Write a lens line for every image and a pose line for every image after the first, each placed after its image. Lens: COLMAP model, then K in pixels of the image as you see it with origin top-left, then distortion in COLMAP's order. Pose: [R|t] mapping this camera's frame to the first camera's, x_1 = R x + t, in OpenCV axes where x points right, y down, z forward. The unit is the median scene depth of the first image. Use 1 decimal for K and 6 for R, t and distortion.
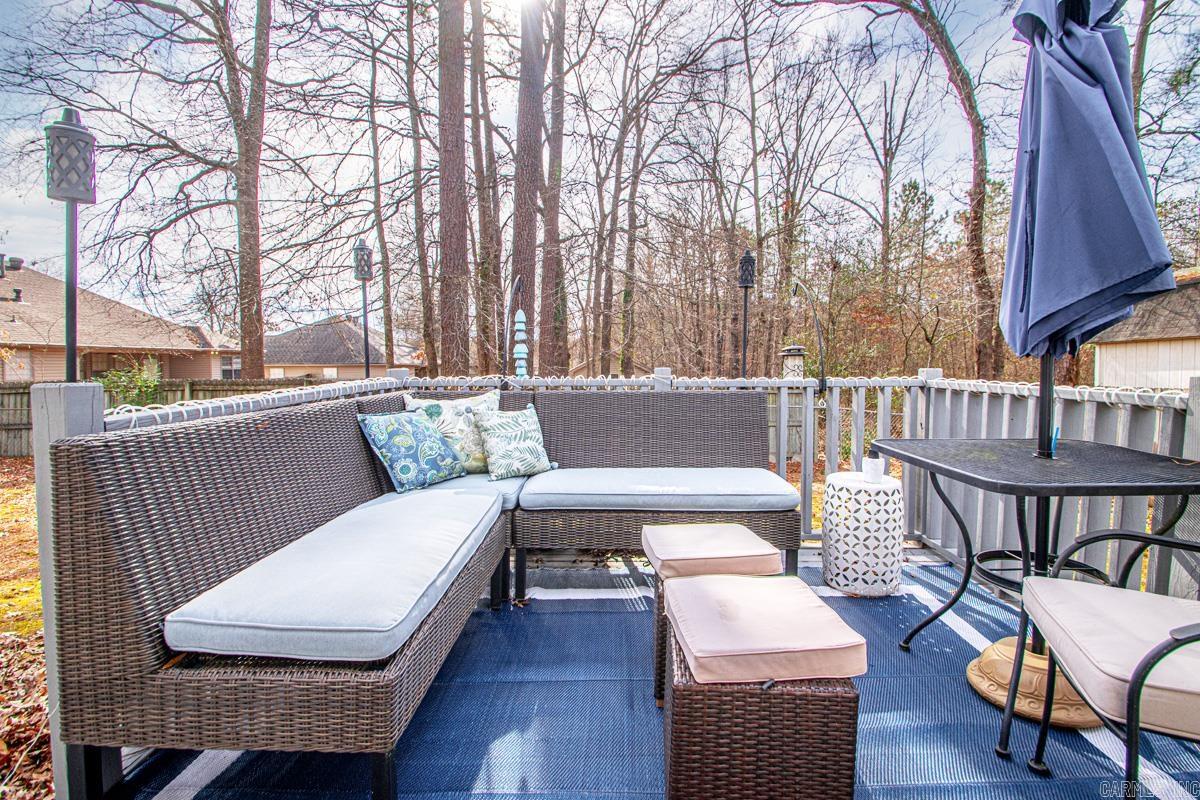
lens RADIAL K [[569.0, 0, 596.6], [0, 569.0, 375.4], [0, 0, 1]] dist [0.012857, -0.015434]
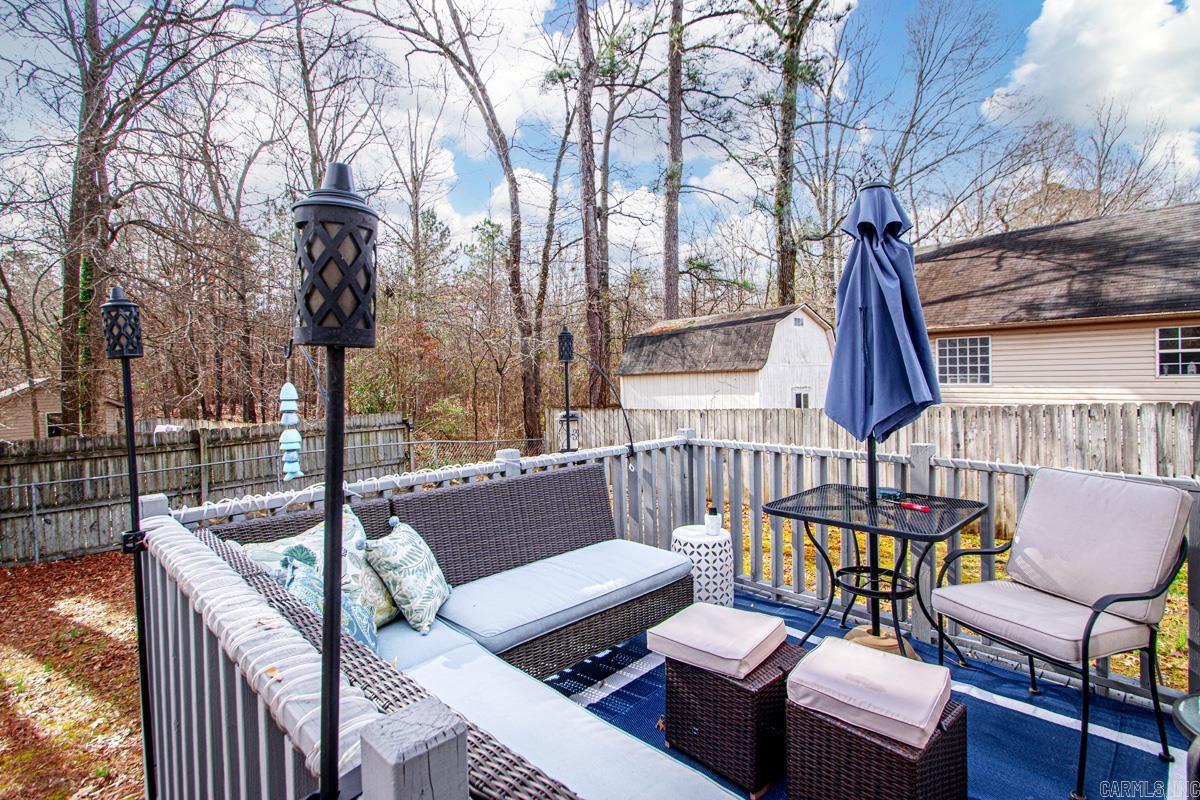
lens RADIAL K [[602.6, 0, 600.5], [0, 602.6, 379.6], [0, 0, 1]] dist [0.001099, -0.000039]
pose [[0.697349, -0.021815, 0.716399, -0.180437], [0.039489, 0.999188, -0.008012, -0.043036], [-0.715643, 0.033877, 0.697644, 0.075459]]
